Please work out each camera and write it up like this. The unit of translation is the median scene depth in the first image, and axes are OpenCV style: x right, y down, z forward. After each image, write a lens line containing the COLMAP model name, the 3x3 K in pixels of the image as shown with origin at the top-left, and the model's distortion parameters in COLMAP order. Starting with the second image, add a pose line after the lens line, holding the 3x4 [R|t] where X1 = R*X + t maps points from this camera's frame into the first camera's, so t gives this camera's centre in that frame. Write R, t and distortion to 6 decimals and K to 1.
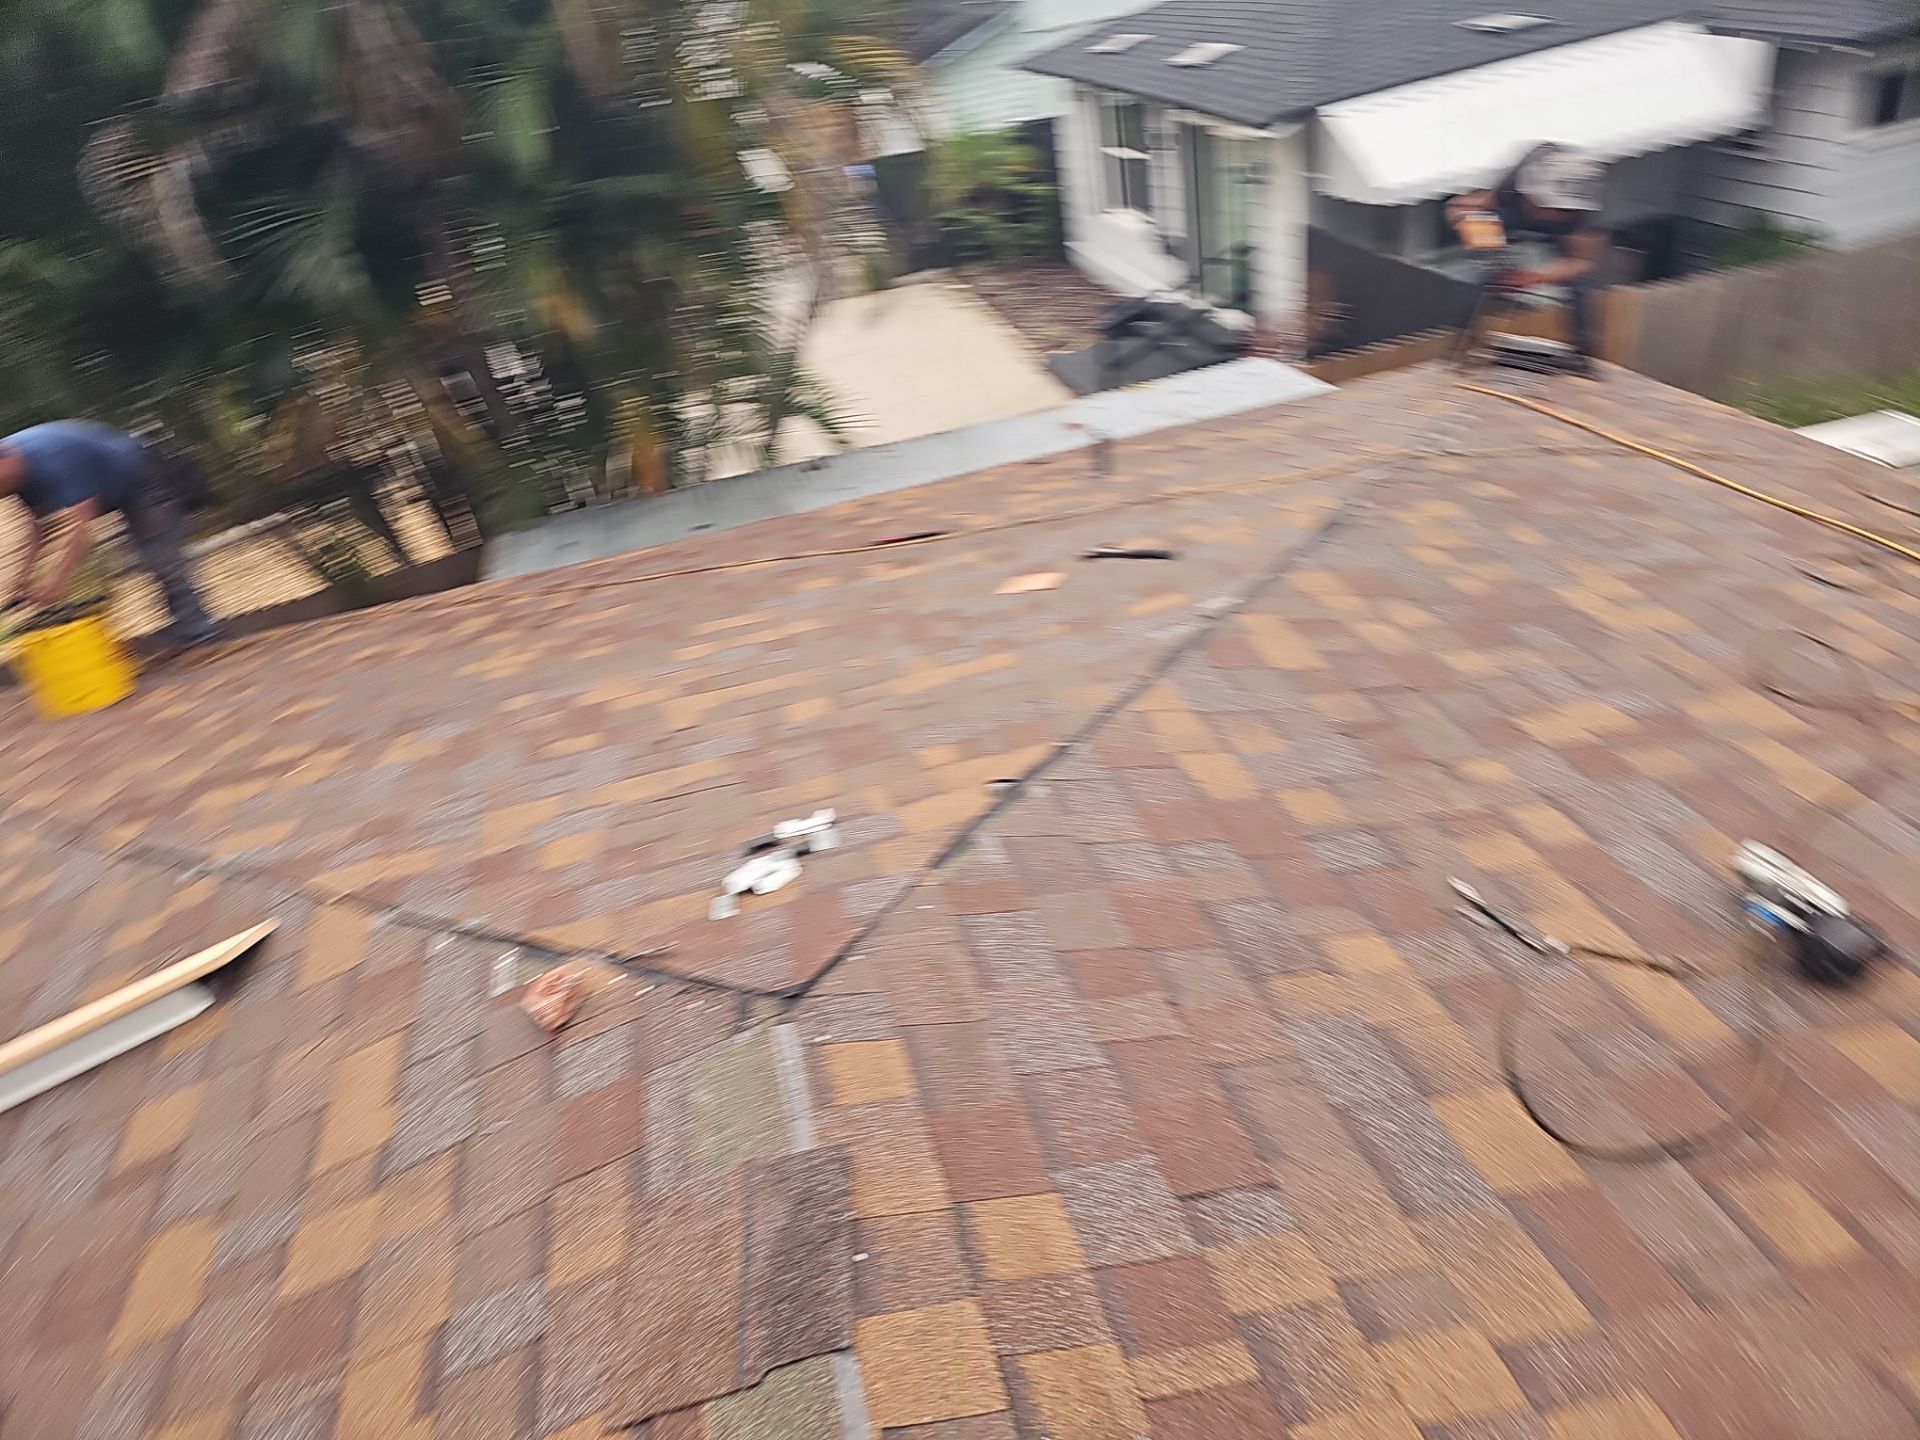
lens RADIAL K [[1517.8, 0, 974.8], [0, 1517.8, 818.0], [0, 0, 1]] dist [0.173359, -0.086345]
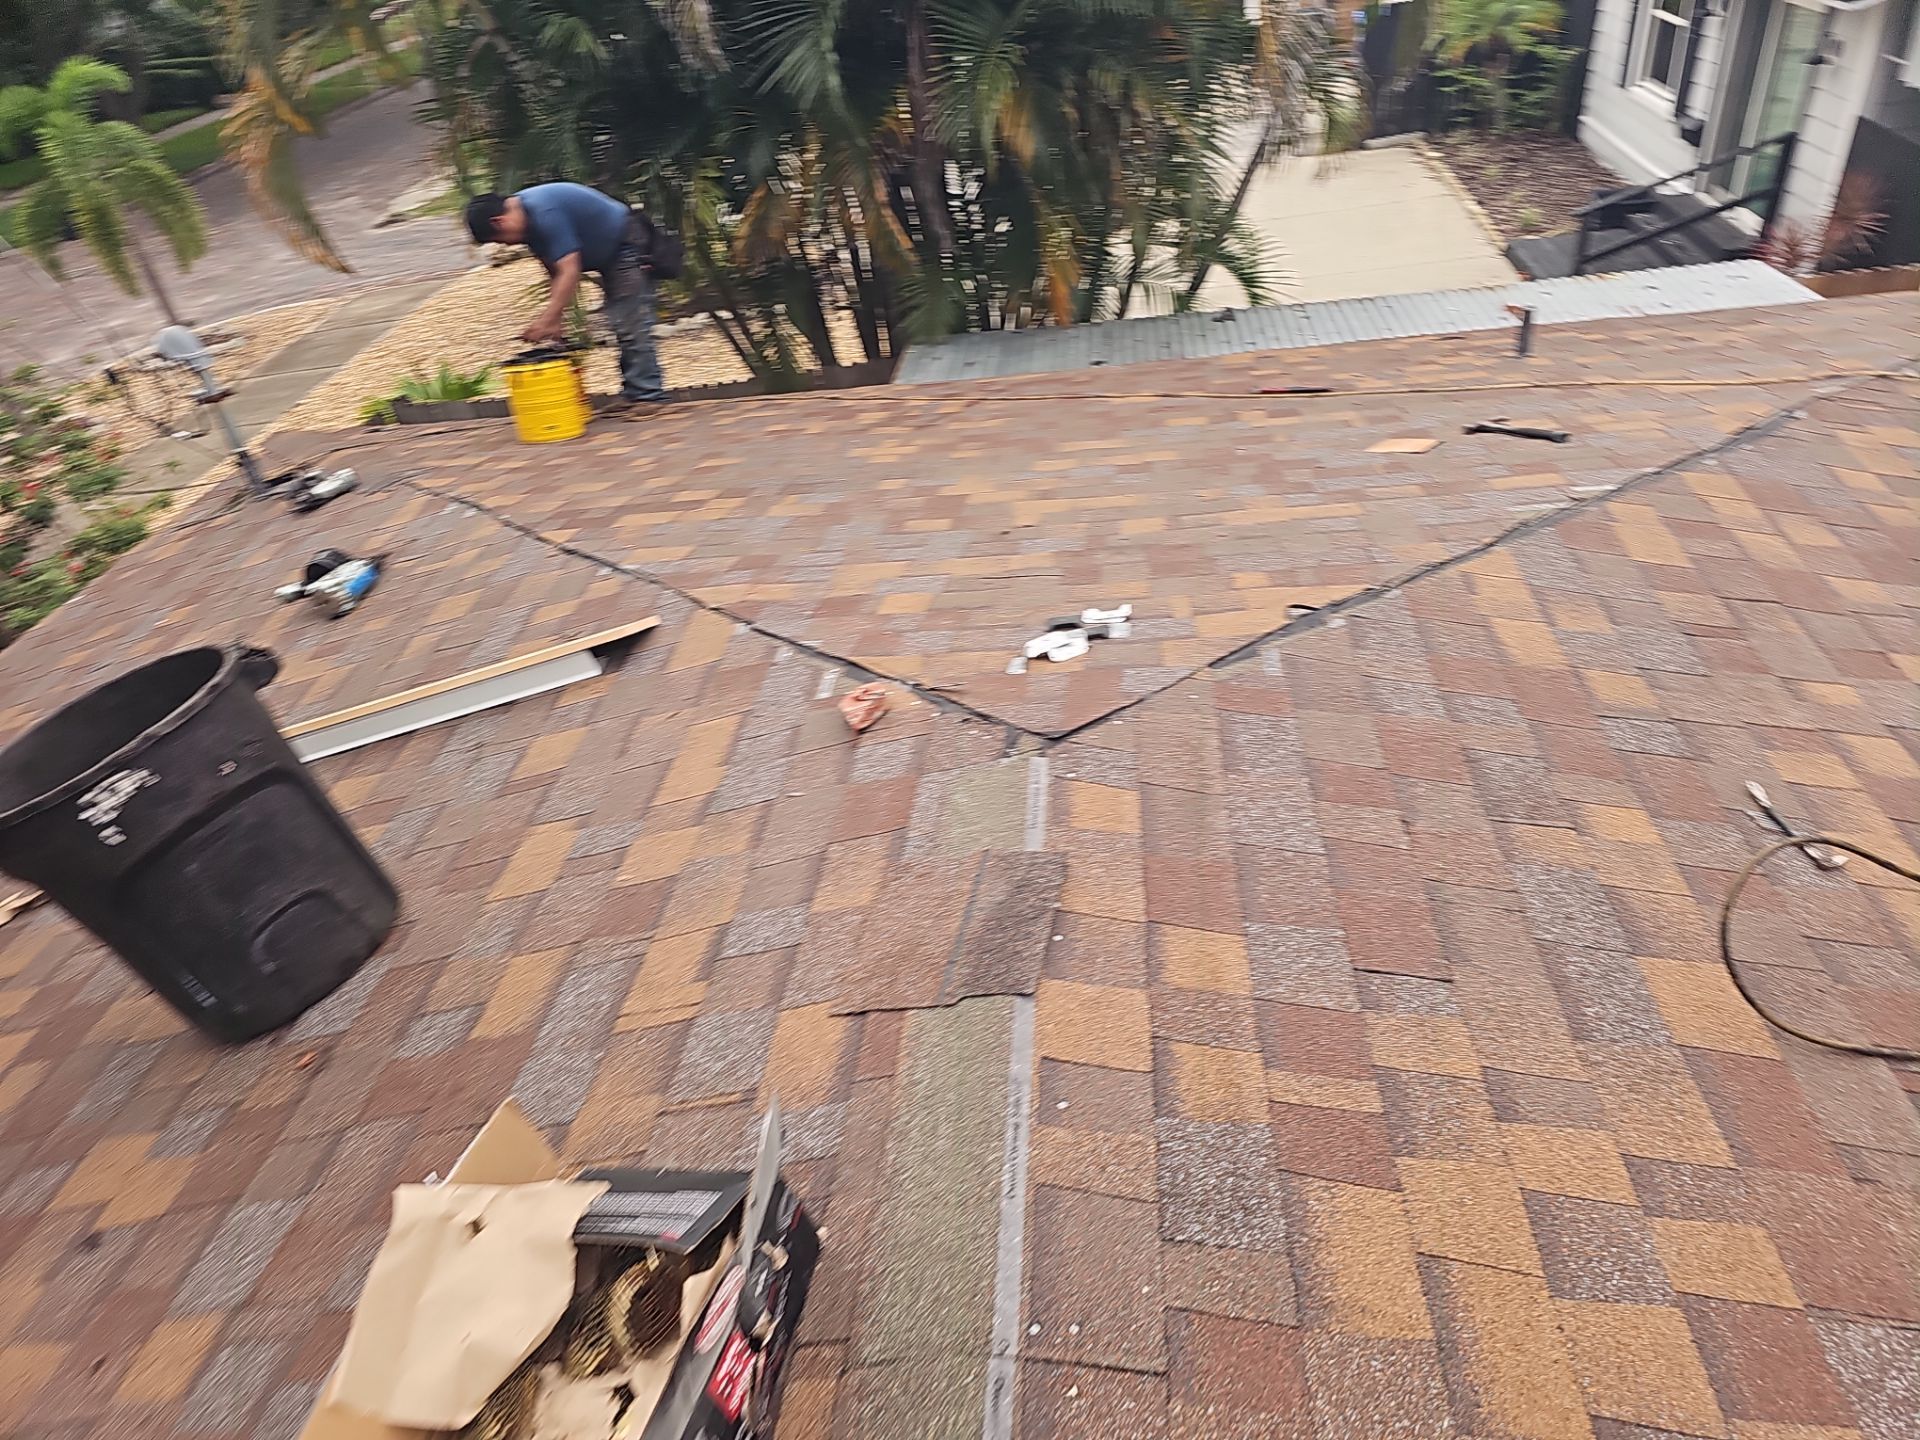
lens RADIAL K [[1517.8, 0, 974.8], [0, 1517.8, 818.0], [0, 0, 1]] dist [0.173359, -0.086345]
pose [[0.955928, 0.208820, -0.206388, 0.048525], [-0.191713, 0.976354, 0.099899, 0.053335], [0.222369, -0.055928, 0.973357, -0.076362]]
